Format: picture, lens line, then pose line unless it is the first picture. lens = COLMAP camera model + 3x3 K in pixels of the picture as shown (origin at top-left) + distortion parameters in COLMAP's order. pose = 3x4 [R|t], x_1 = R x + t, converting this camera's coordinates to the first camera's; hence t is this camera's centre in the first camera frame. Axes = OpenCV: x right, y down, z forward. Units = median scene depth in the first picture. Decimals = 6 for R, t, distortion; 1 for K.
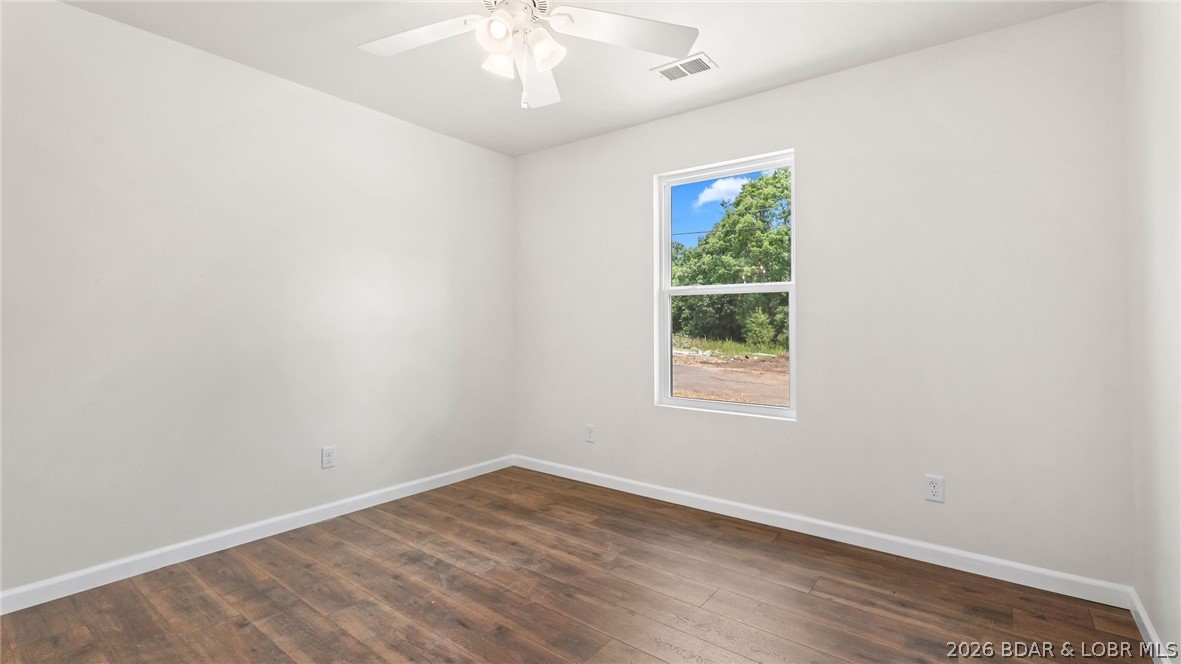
lens RADIAL K [[525.9, 0, 576.7], [0, 525.9, 310.3], [0, 0, 1]] dist [0.002353, 0.000091]
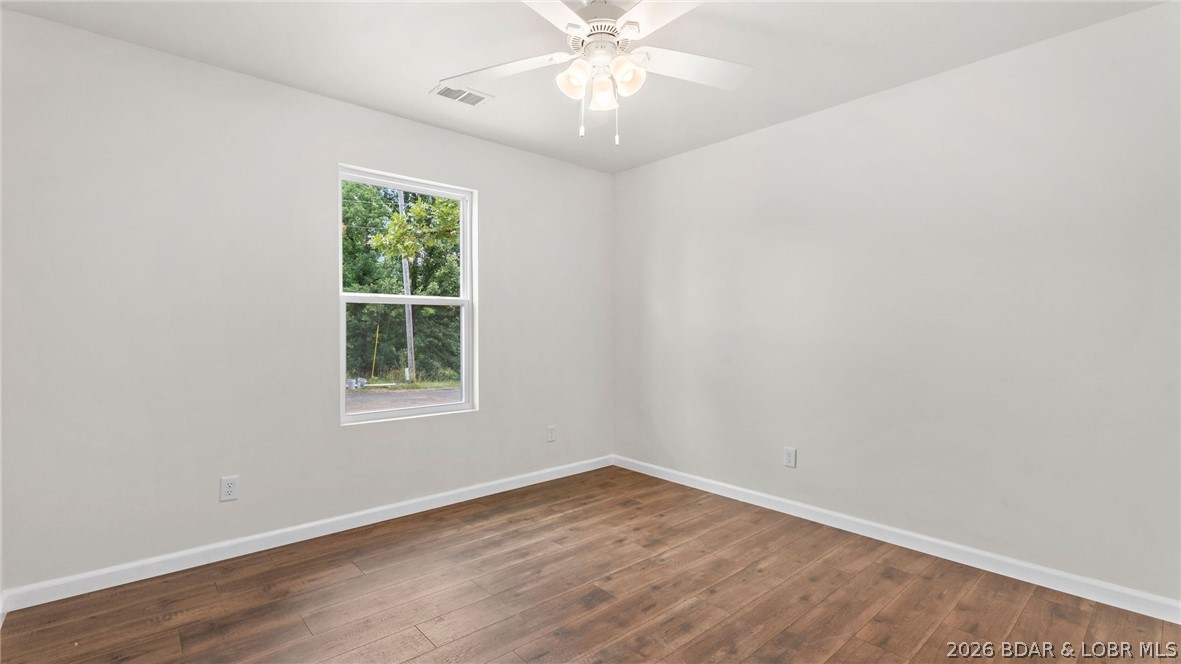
lens RADIAL K [[525.9, 0, 597.3], [0, 525.9, 332.8], [0, 0, 1]] dist [0.002353, 0.000091]
pose [[0.183655, -0.017021, 0.982843, -0.756166], [-0.023196, 0.999497, 0.021644, -0.007071], [-0.982717, -0.026773, 0.183168, 0.496751]]
